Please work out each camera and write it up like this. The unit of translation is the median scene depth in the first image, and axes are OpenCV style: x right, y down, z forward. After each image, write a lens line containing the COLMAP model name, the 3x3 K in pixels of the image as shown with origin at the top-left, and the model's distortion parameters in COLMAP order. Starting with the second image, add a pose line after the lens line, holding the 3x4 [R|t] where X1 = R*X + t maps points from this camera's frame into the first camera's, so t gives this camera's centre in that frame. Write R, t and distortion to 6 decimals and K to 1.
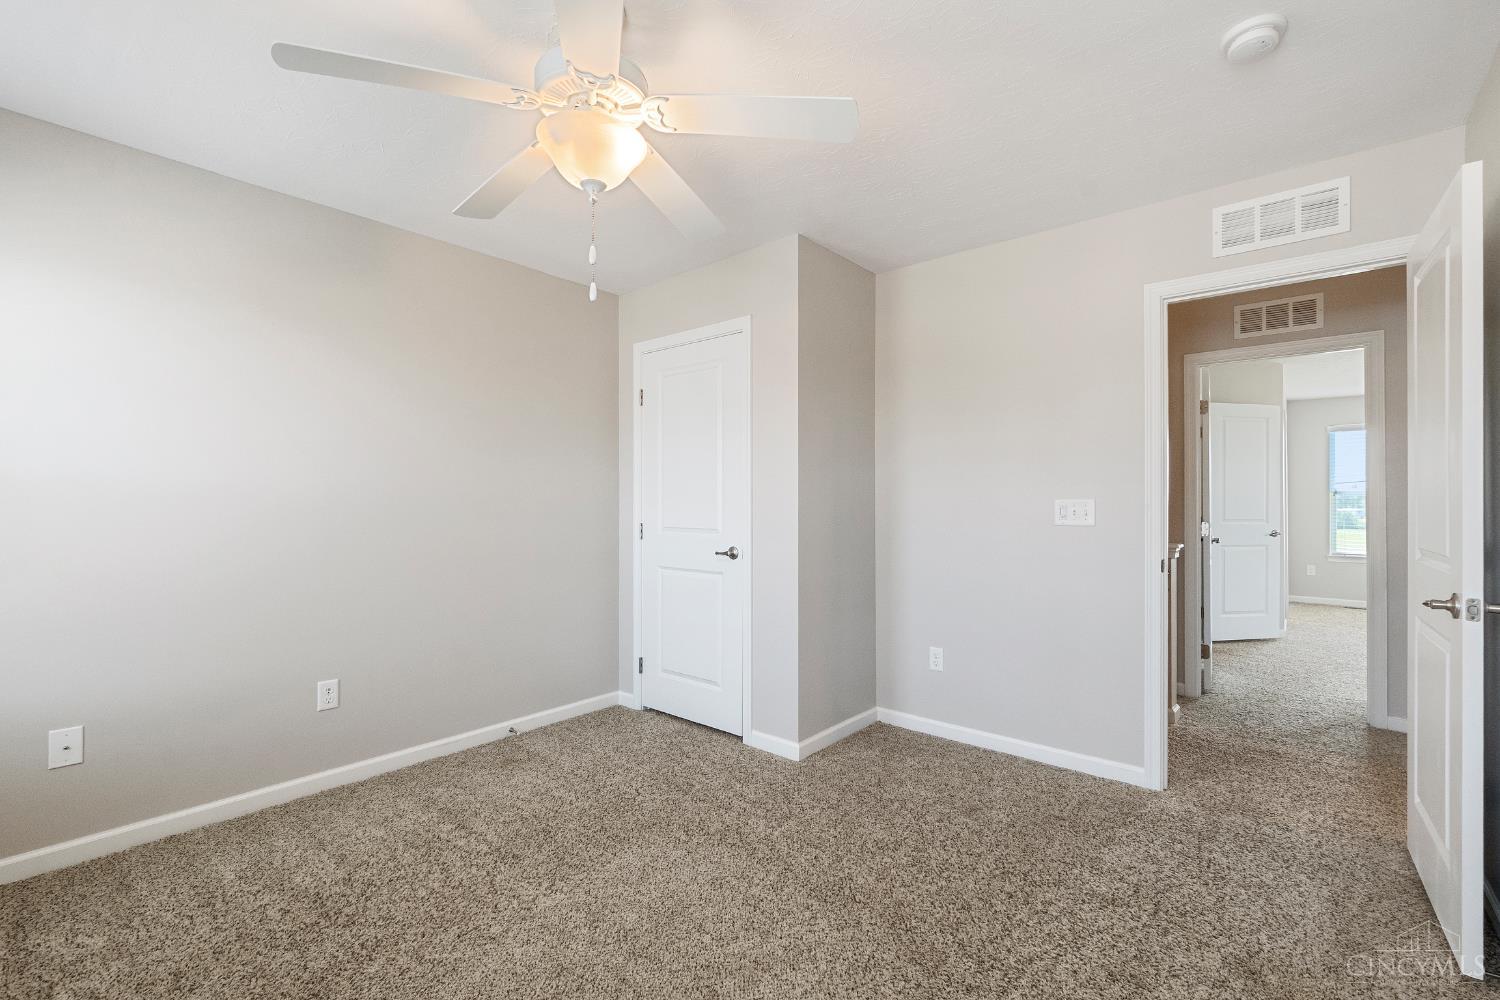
lens RADIAL K [[641.1, 0, 743.7], [0, 641.1, 501.6], [0, 0, 1]] dist [-0.006377, -0.000290]
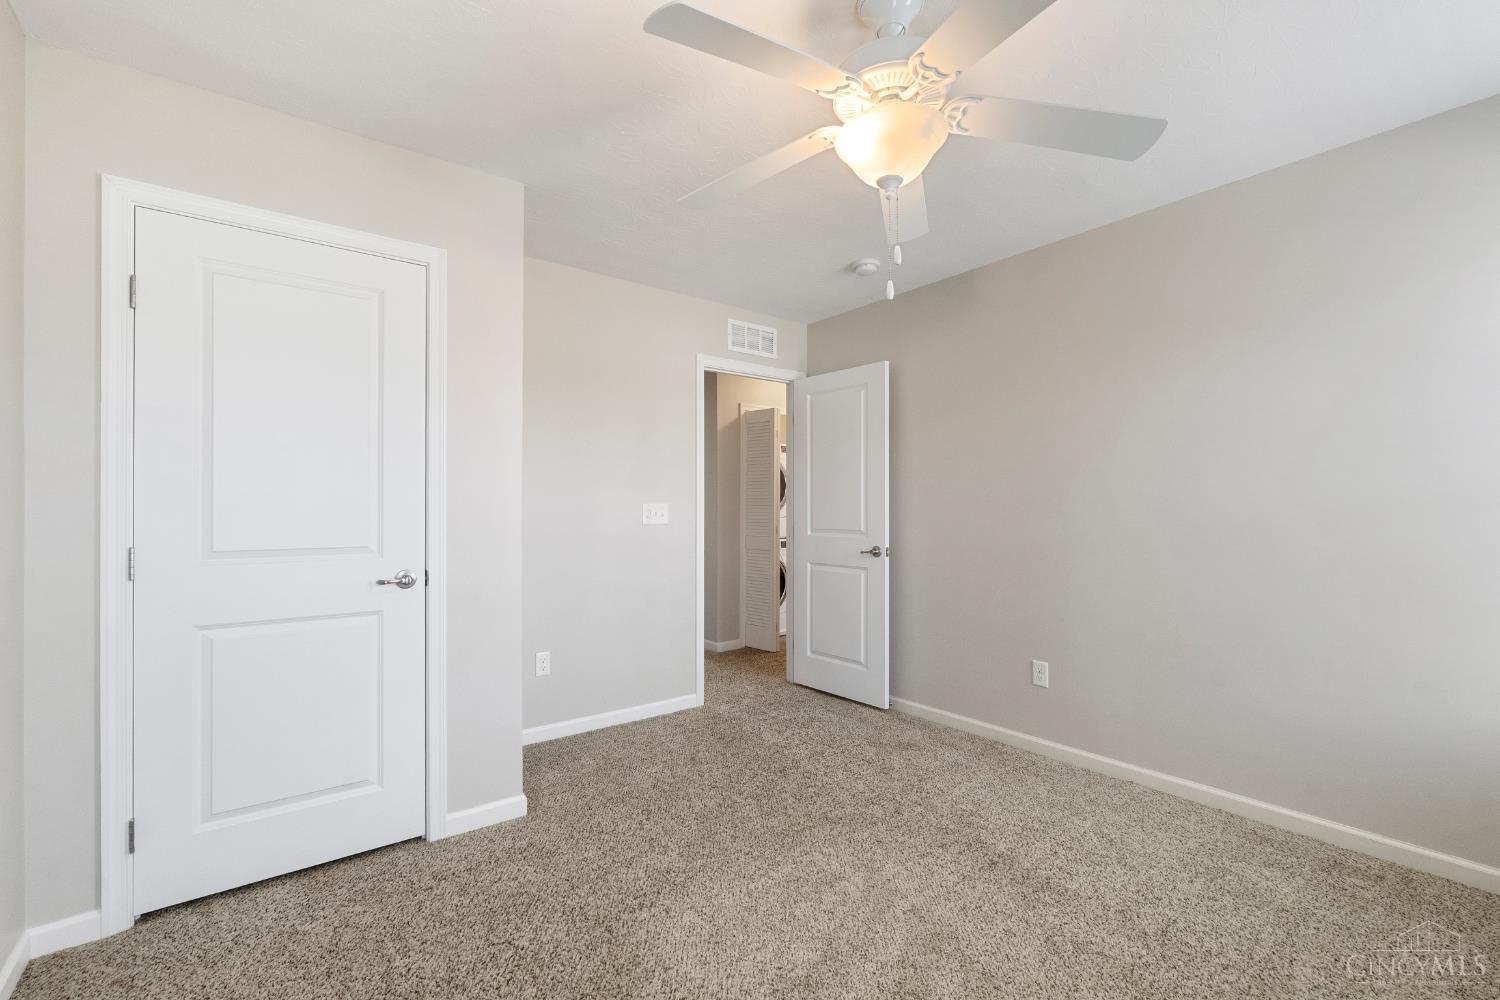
lens RADIAL K [[641.1, 0, 743.7], [0, 641.1, 501.6], [0, 0, 1]] dist [-0.006377, -0.000290]
pose [[0.204900, 0.006900, 0.978759, -0.743670], [-0.005205, 0.999969, -0.005960, -0.001120], [-0.978769, -0.003873, 0.204930, 0.603203]]
